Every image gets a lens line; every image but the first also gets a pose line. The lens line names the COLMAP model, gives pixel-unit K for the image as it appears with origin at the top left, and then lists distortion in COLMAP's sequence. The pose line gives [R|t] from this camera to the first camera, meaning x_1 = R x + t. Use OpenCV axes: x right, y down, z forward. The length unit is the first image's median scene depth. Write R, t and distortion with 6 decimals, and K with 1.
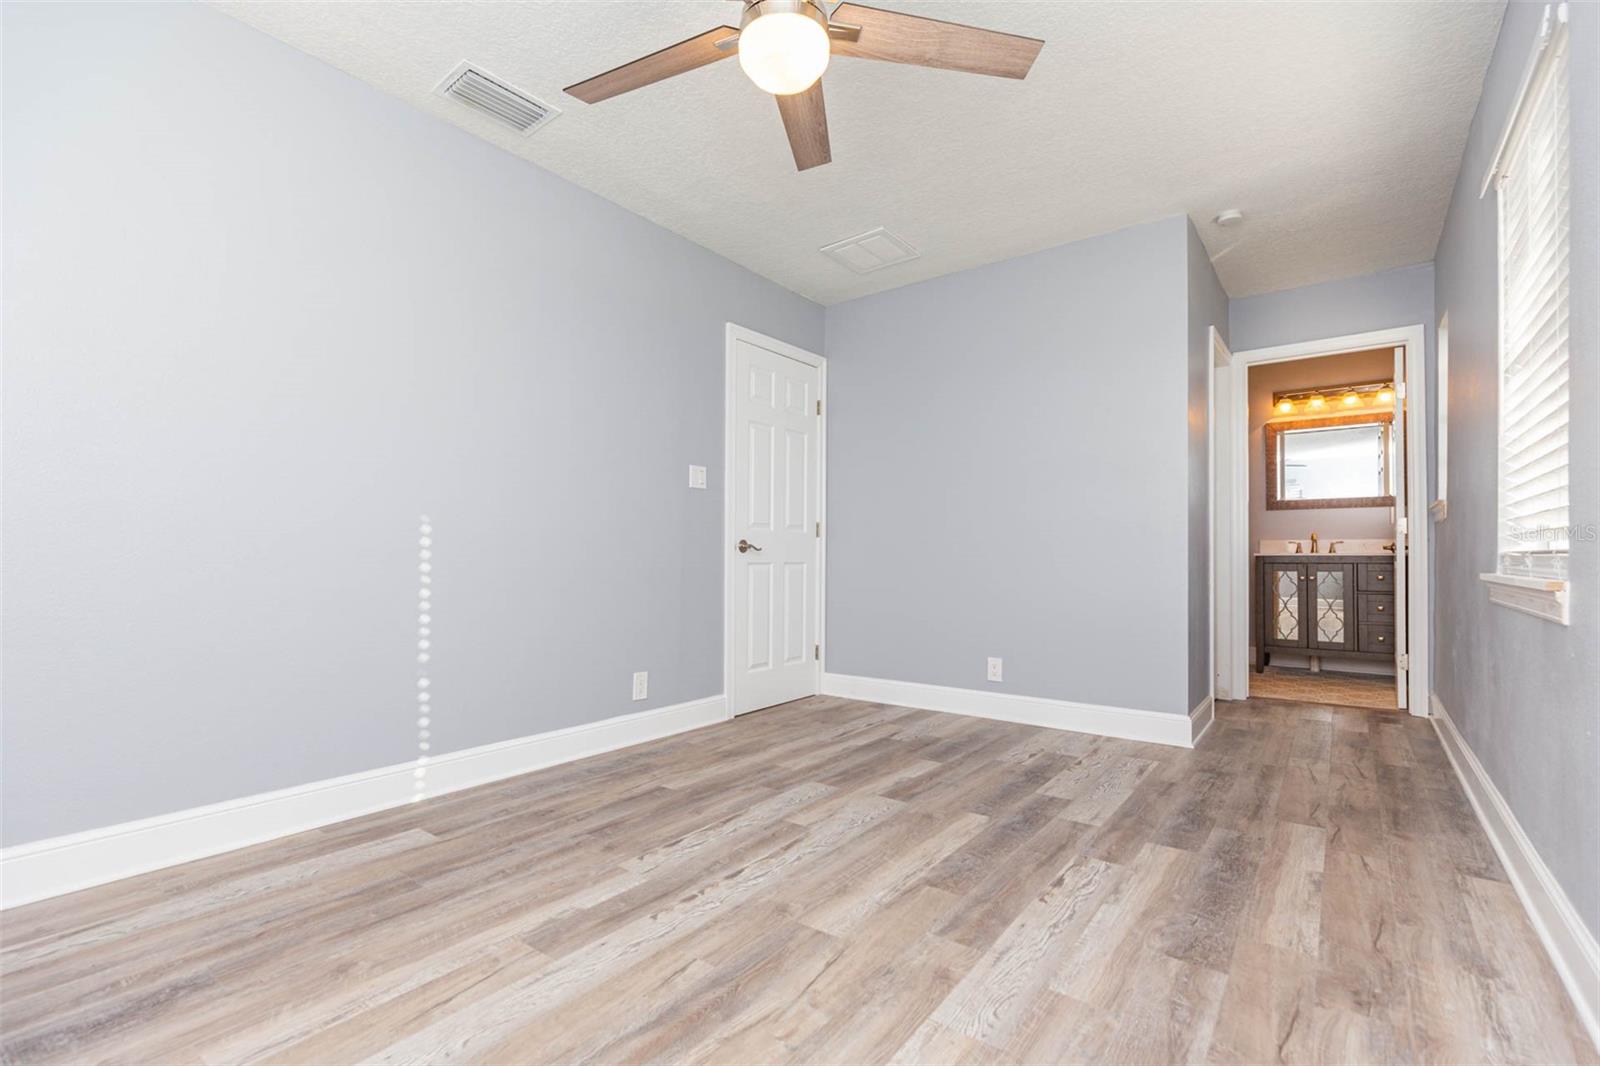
lens RADIAL K [[743.0, 0, 798.9], [0, 743.0, 518.9], [0, 0, 1]] dist [0.001715, 0.000061]
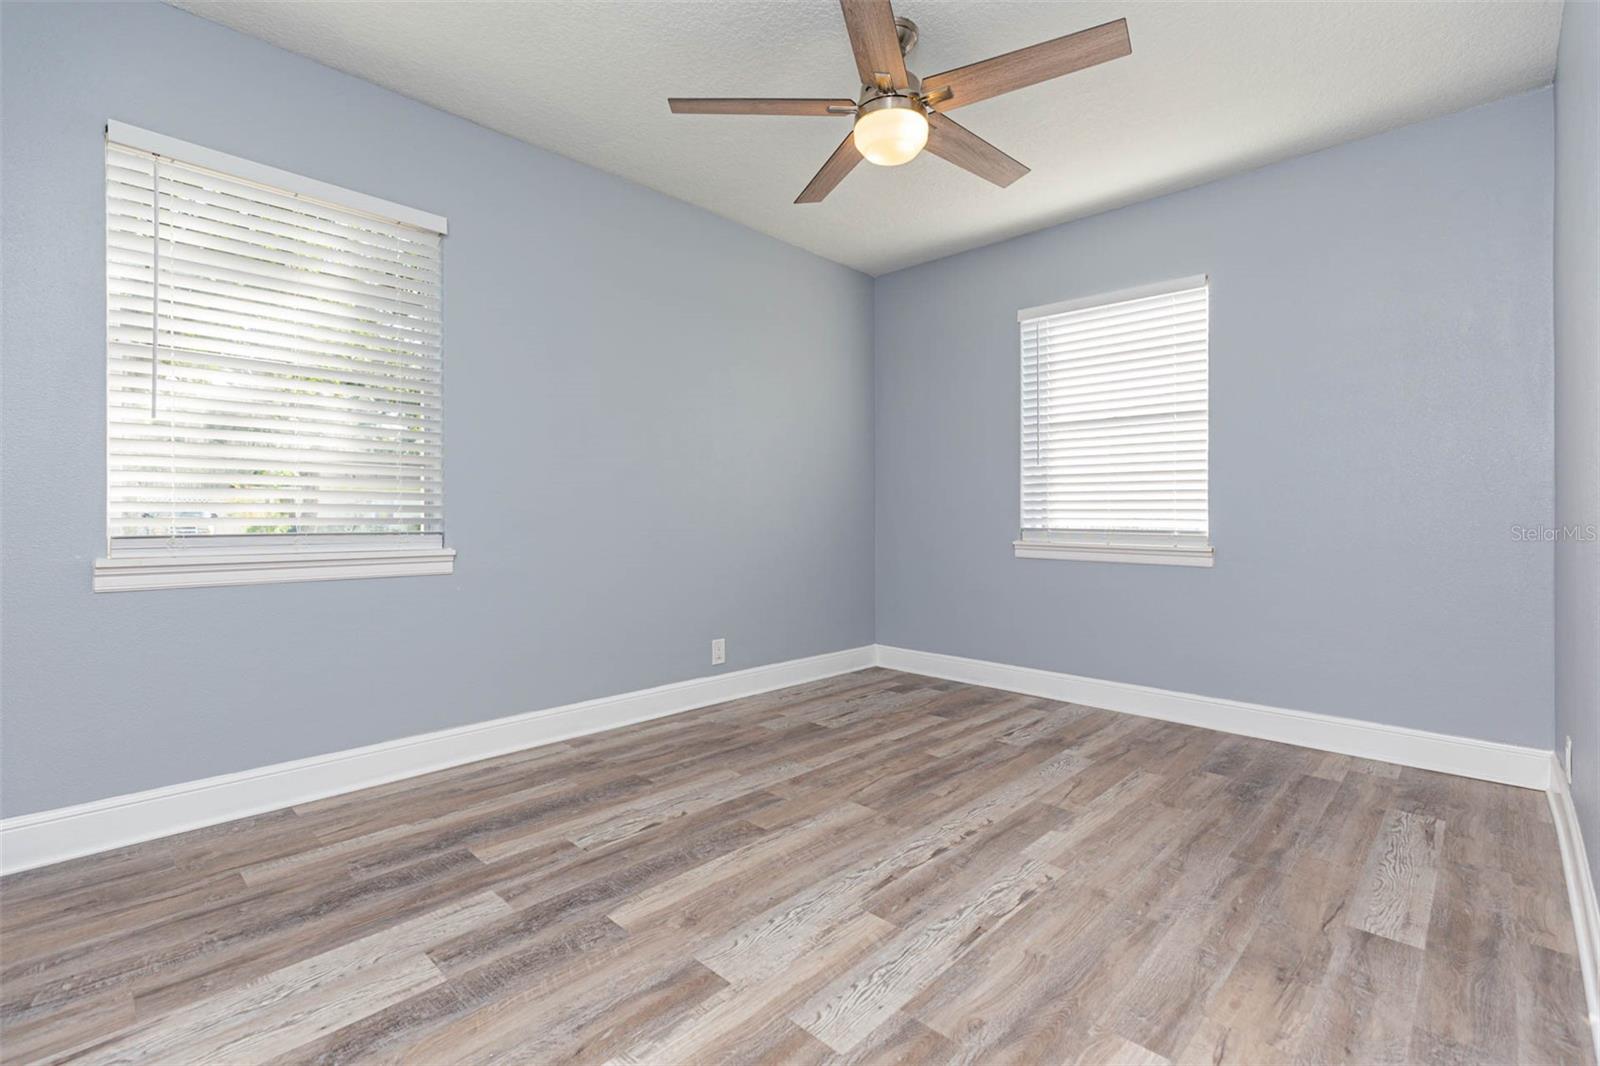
lens RADIAL K [[743.0, 0, 798.9], [0, 743.0, 518.9], [0, 0, 1]] dist [0.001715, 0.000061]
pose [[-0.992962, -0.007983, 0.118167, -0.009753], [-0.013053, 0.999024, -0.042189, 0.053438], [-0.117715, -0.043434, -0.992097, 1.911225]]
